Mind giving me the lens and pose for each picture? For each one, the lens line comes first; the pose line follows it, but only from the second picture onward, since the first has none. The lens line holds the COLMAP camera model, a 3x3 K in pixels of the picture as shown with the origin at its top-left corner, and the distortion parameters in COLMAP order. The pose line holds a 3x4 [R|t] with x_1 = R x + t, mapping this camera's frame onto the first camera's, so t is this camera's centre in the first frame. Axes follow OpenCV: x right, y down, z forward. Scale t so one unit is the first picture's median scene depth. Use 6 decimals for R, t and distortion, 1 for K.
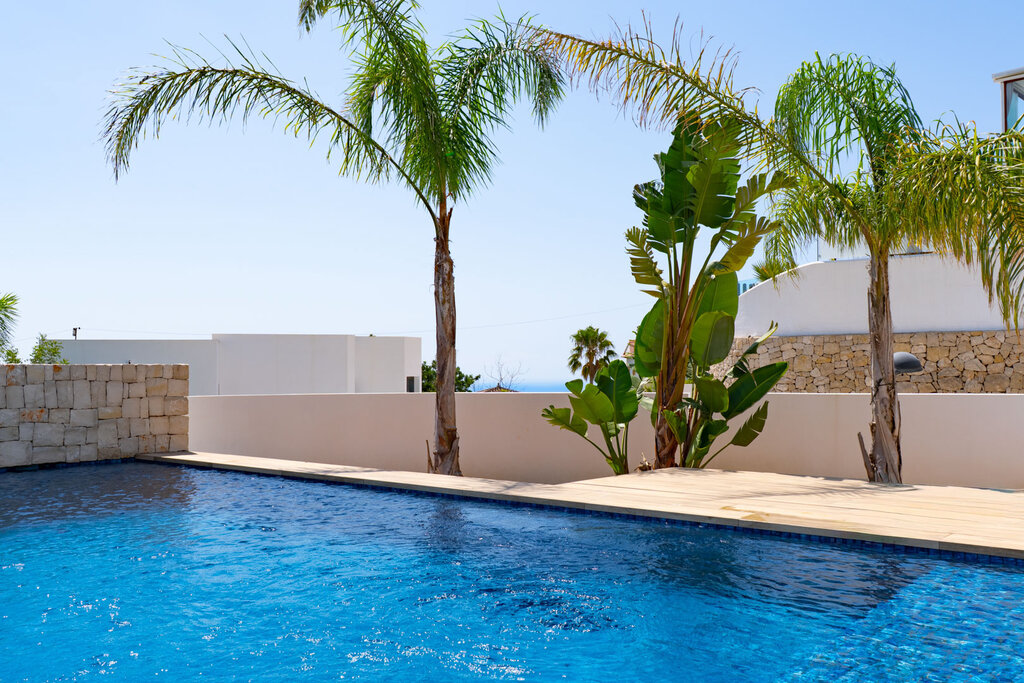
lens RADIAL K [[902.3, 0, 512.0], [0, 902.3, 341.5], [0, 0, 1]] dist [0.002636, 0.000160]
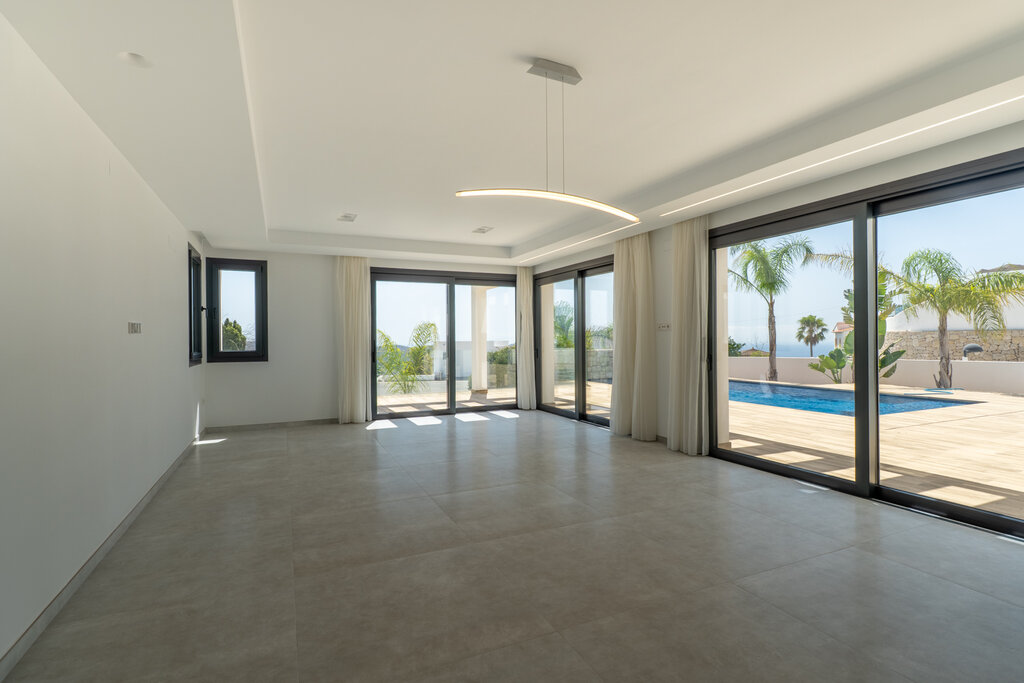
lens RADIAL K [[485.0, 0, 512.0], [0, 485.0, 341.5], [0, 0, 1]] dist [0.002465, -0.000354]
pose [[0.896514, -0.001022, -0.443013, -0.138635], [0.018394, 0.999221, 0.034918, -0.078554], [0.442632, -0.039453, 0.895835, -0.932338]]
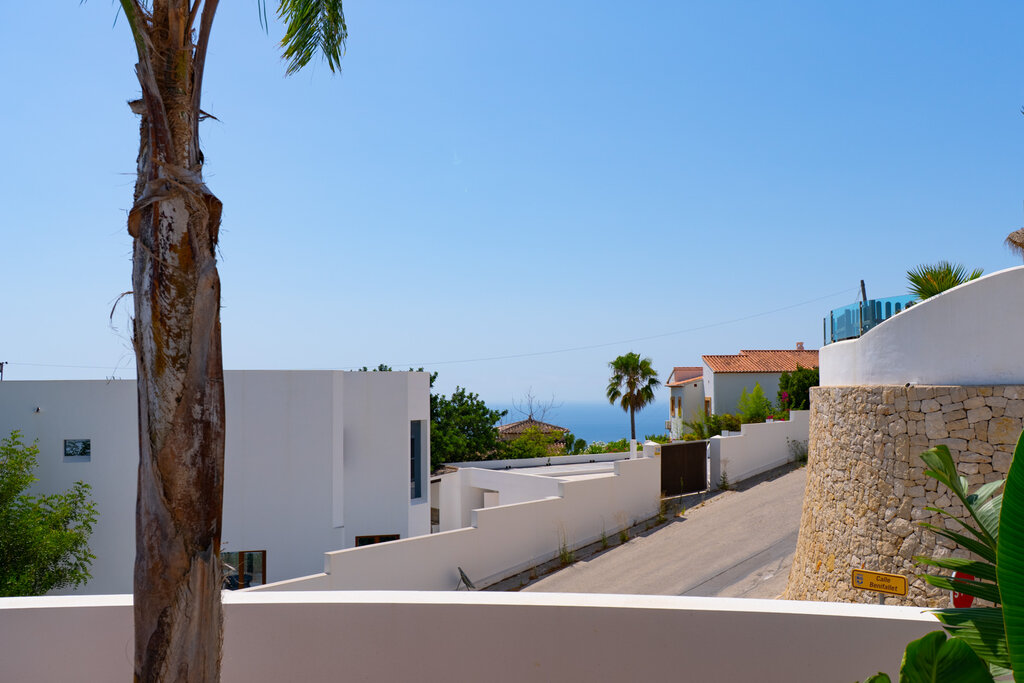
lens RADIAL K [[902.3, 0, 512.0], [0, 902.3, 341.5], [0, 0, 1]] dist [0.002636, 0.000160]
pose [[0.999225, -0.003789, -0.039171, 0.023809], [0.002782, 0.999665, -0.025725, -0.042241], [0.039255, 0.025596, 0.998901, 0.742013]]
